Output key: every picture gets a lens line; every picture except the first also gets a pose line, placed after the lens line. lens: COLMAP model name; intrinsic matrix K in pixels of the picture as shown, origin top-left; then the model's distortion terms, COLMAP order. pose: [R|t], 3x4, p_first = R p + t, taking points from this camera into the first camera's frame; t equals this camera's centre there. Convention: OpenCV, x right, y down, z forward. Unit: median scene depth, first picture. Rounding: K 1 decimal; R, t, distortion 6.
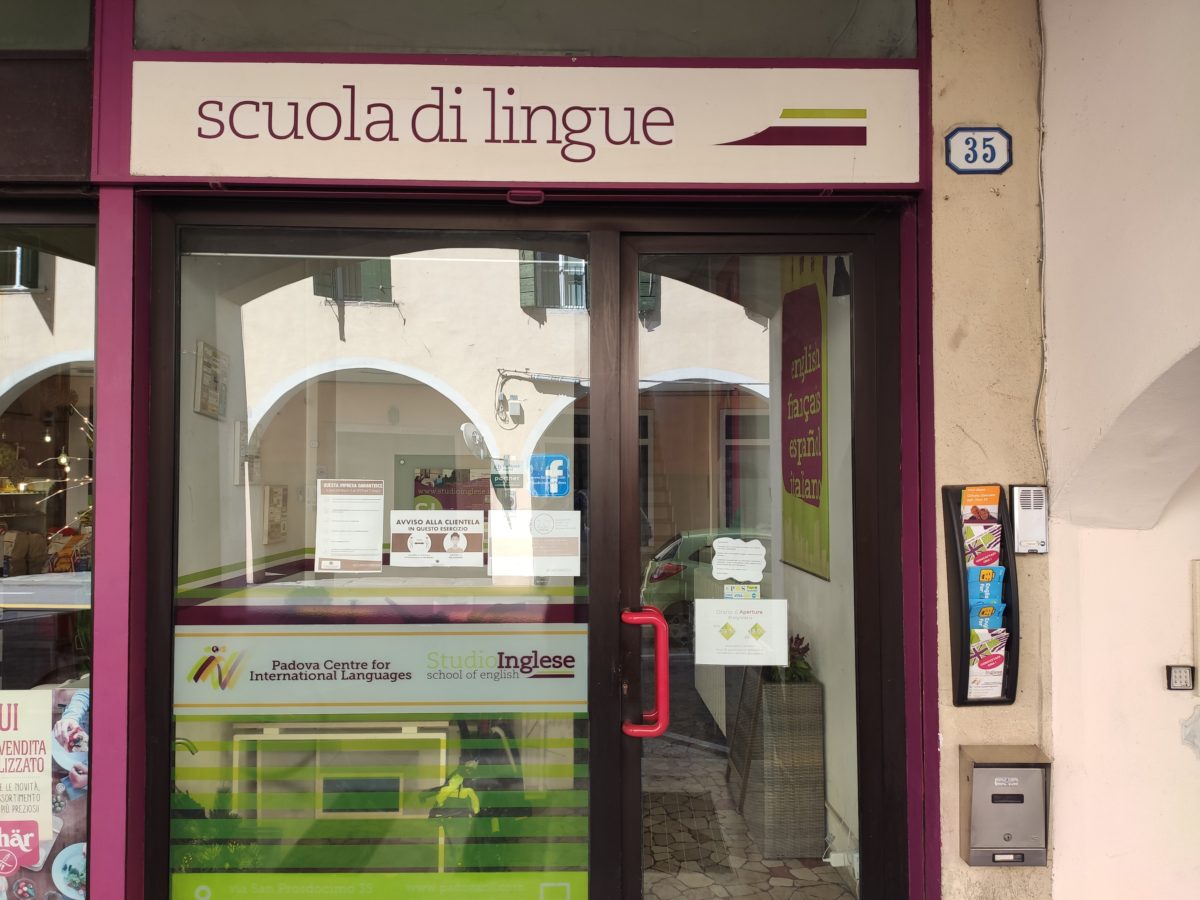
lens RADIAL K [[895.6, 0, 600.0], [0, 895.6, 450.0], [0, 0, 1]] dist [0.074232, -0.105512]
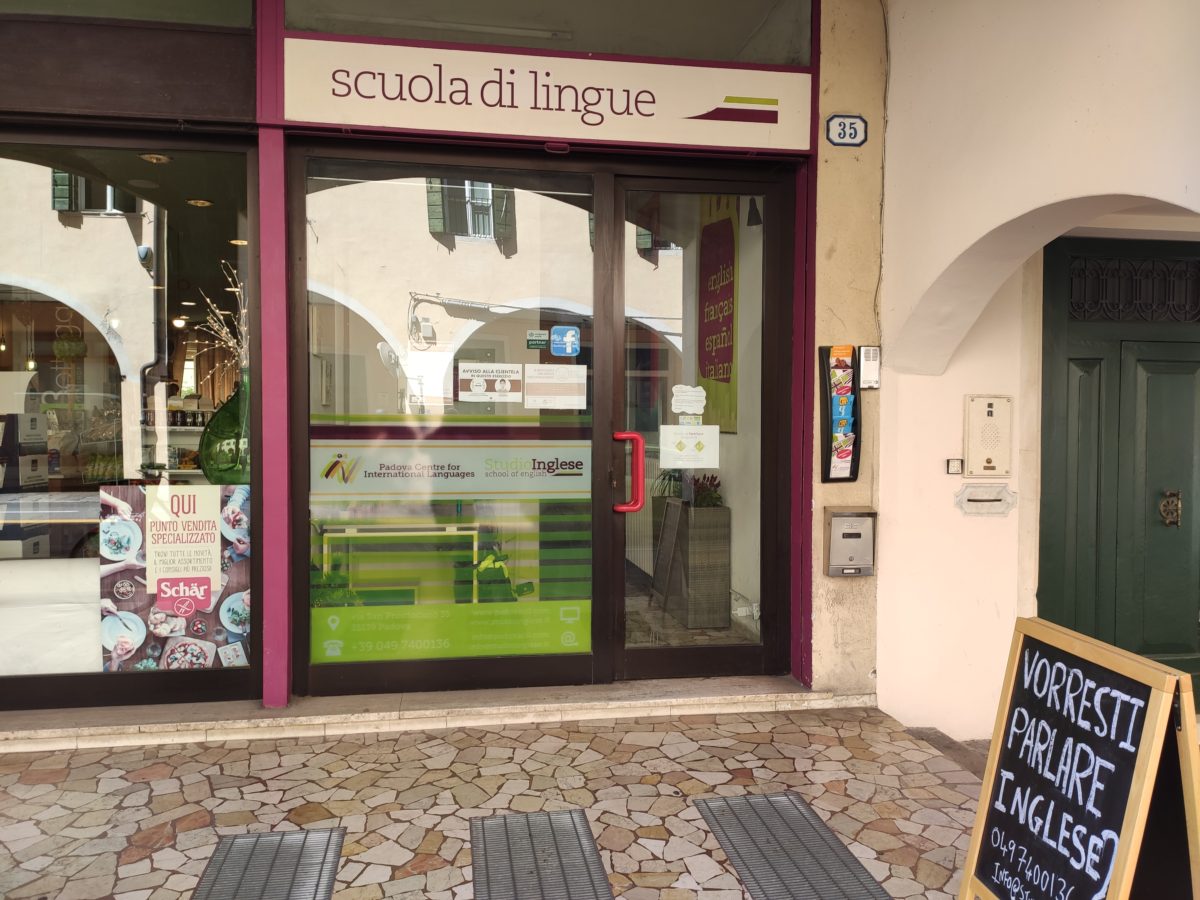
lens RADIAL K [[916.7, 0, 601.7], [0, 916.7, 464.4], [0, 0, 1]] dist [0.080836, -0.126950]
pose [[0.989378, -0.004650, 0.145293, -0.233552], [-0.006726, 0.996953, 0.077710, 0.120739], [-0.145212, -0.077861, 0.986332, -0.555014]]
